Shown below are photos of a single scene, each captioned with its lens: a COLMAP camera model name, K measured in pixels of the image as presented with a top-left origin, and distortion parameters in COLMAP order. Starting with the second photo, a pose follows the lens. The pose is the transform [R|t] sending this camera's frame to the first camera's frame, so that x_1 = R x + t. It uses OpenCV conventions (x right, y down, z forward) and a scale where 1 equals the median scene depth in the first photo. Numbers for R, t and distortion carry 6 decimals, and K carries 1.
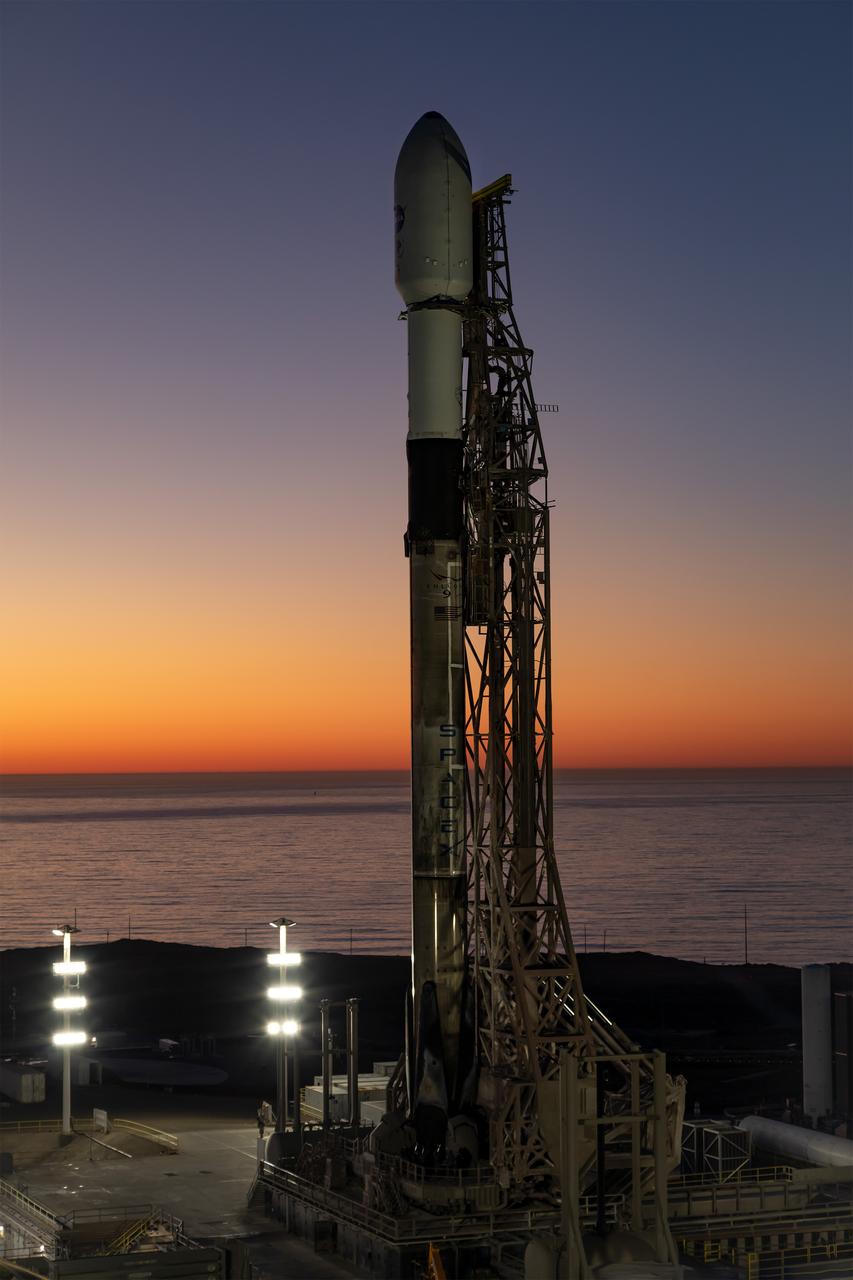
lens RADIAL K [[2537.3, 0, 428.5], [0, 2537.3, 634.8], [0, 0, 1]] dist [-0.006937, 0.000000]
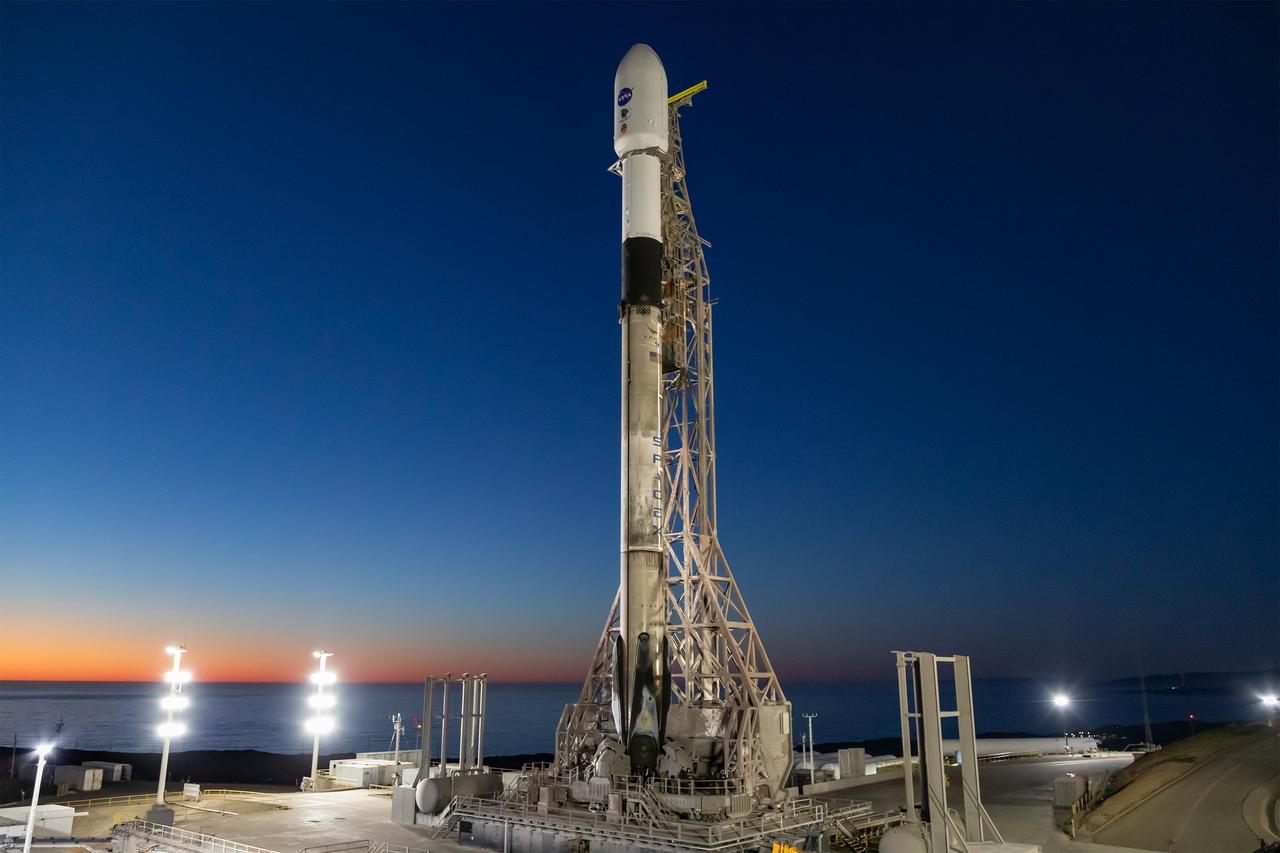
lens RADIAL K [[944.8, 0, 636.2], [0, 944.8, 416.8], [0, 0, 1]] dist [-0.042142, 0.005351]
pose [[0.892103, 0.128161, 0.433275, -0.218259], [-0.031288, 0.974149, -0.223728, 0.136187], [-0.450748, 0.186032, 0.873051, 0.570469]]
